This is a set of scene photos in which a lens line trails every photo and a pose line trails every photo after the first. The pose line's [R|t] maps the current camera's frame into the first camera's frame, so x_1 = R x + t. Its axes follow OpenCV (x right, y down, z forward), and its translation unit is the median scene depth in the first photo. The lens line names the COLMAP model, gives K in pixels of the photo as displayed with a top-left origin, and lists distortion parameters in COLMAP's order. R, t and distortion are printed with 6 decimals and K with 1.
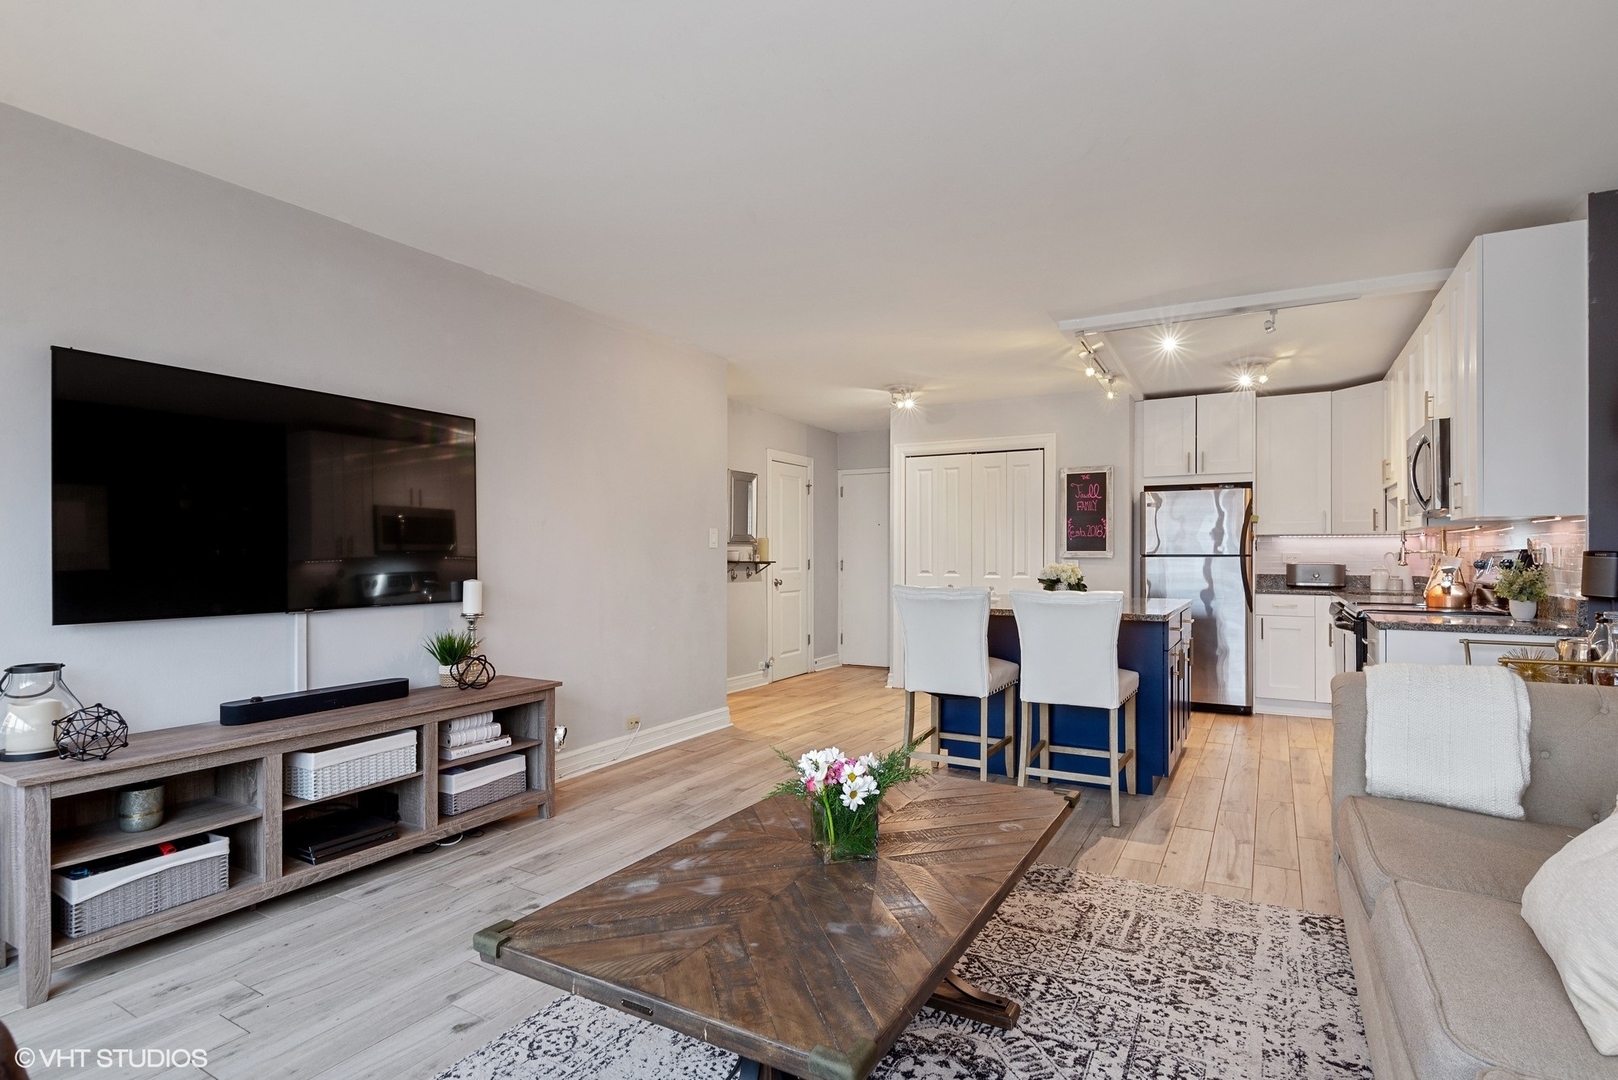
lens RADIAL K [[794.4, 0, 838.2], [0, 794.4, 560.4], [0, 0, 1]] dist [0.005712, -0.010240]
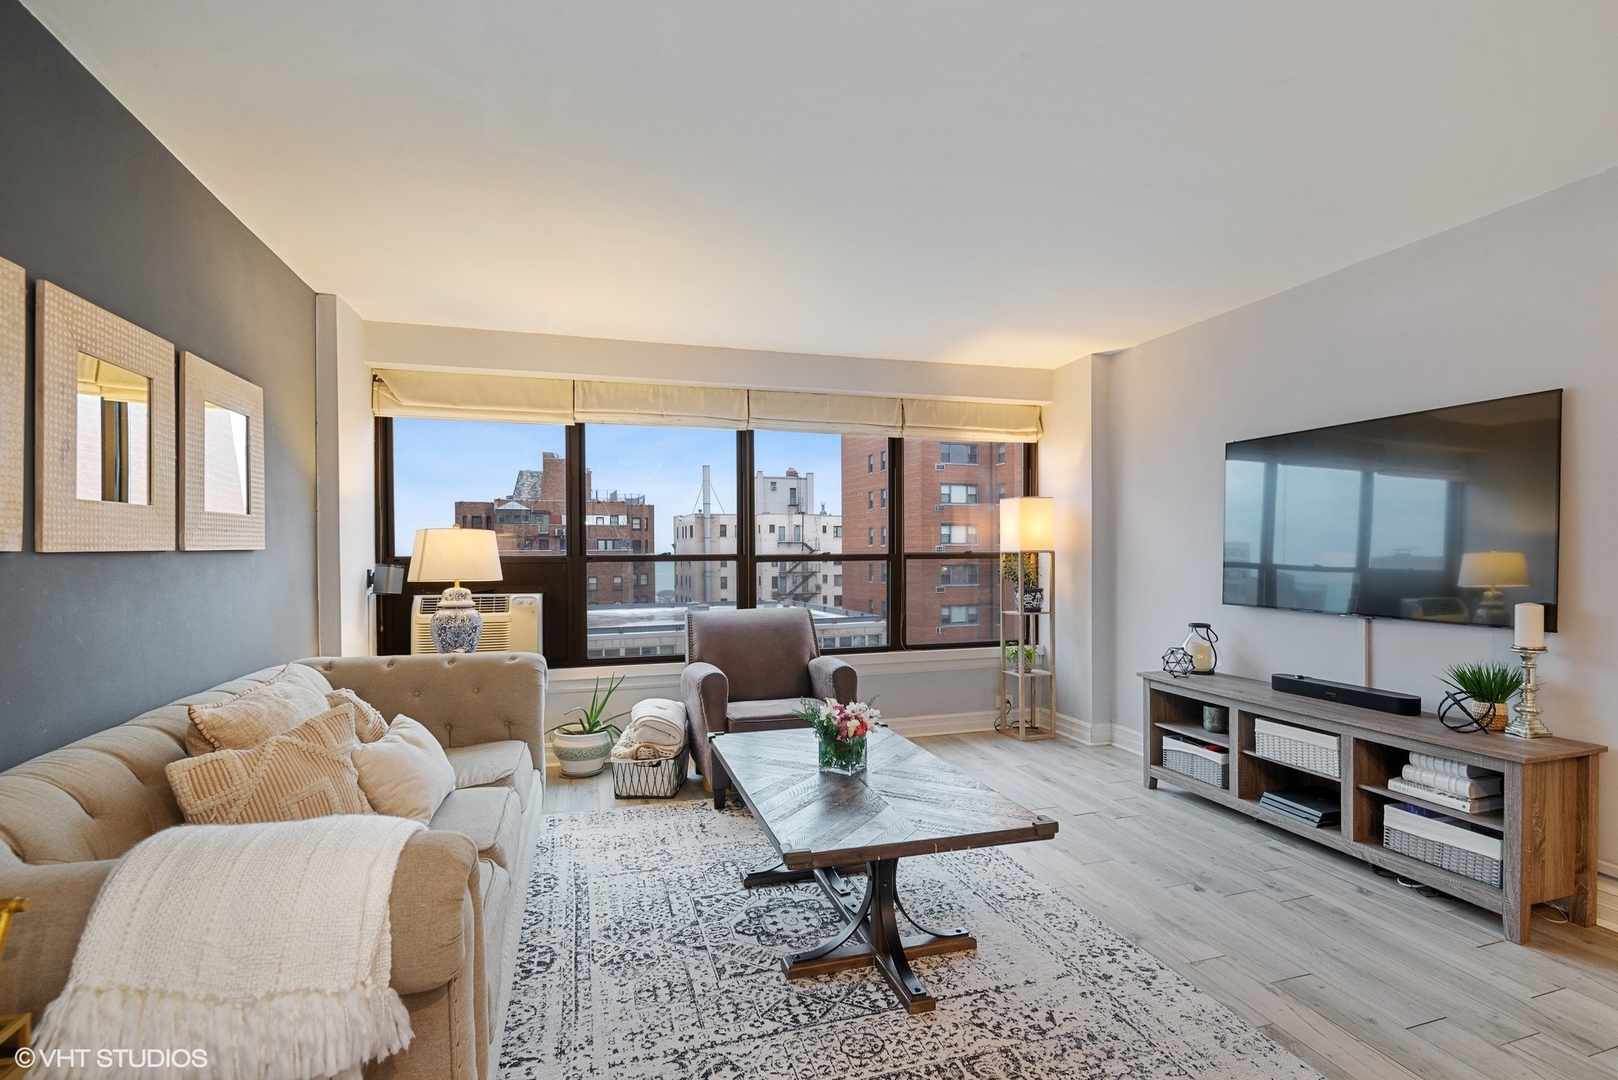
lens RADIAL K [[794.4, 0, 818.0], [0, 794.4, 551.1], [0, 0, 1]] dist [0.005712, -0.010240]
pose [[-0.708418, 0.003675, -0.705783, 0.758109], [-0.002524, 0.999967, 0.007741, -0.039925], [0.705788, 0.007265, -0.708386, 1.390649]]
